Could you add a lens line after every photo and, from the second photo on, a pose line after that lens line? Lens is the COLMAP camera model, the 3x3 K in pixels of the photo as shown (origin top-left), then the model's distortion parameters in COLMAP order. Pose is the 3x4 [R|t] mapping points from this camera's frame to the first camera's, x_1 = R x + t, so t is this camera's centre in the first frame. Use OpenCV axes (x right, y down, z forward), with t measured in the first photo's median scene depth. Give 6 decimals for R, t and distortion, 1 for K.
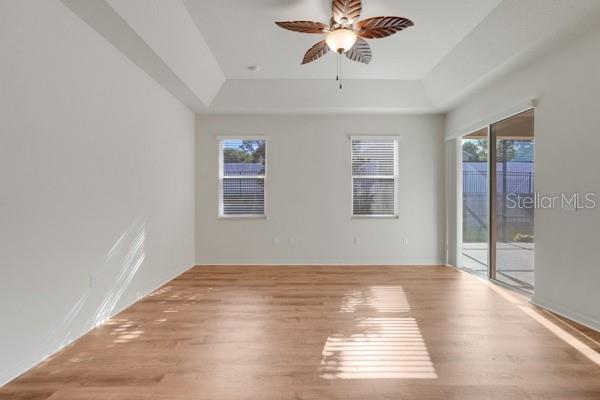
lens RADIAL K [[265.0, 0, 300.0], [0, 265.0, 200.0], [0, 0, 1]] dist [0.001225, 0.000171]
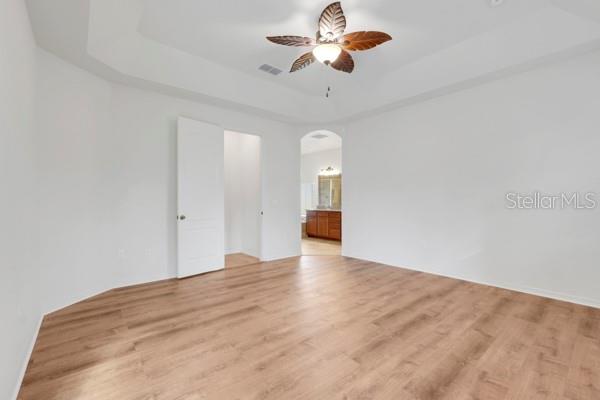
lens RADIAL K [[265.0, 0, 300.0], [0, 265.0, 200.0], [0, 0, 1]] dist [0.001225, 0.000171]
pose [[-0.774085, -0.005867, -0.633054, 0.500282], [0.000200, 0.999955, -0.009512, 0.009162], [0.633081, -0.007489, -0.774049, 0.945083]]
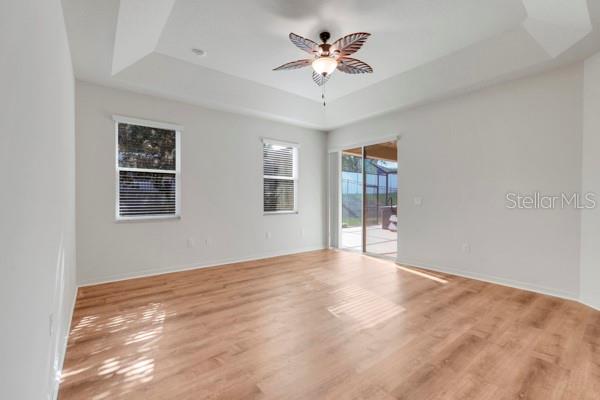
lens RADIAL K [[265.0, 0, 300.0], [0, 265.0, 200.0], [0, 0, 1]] dist [0.001225, 0.000171]
pose [[0.794508, -0.002653, 0.607247, -0.357112], [-0.000195, 0.999989, 0.004625, 0.002658], [-0.607253, -0.003793, 0.794499, 0.055270]]
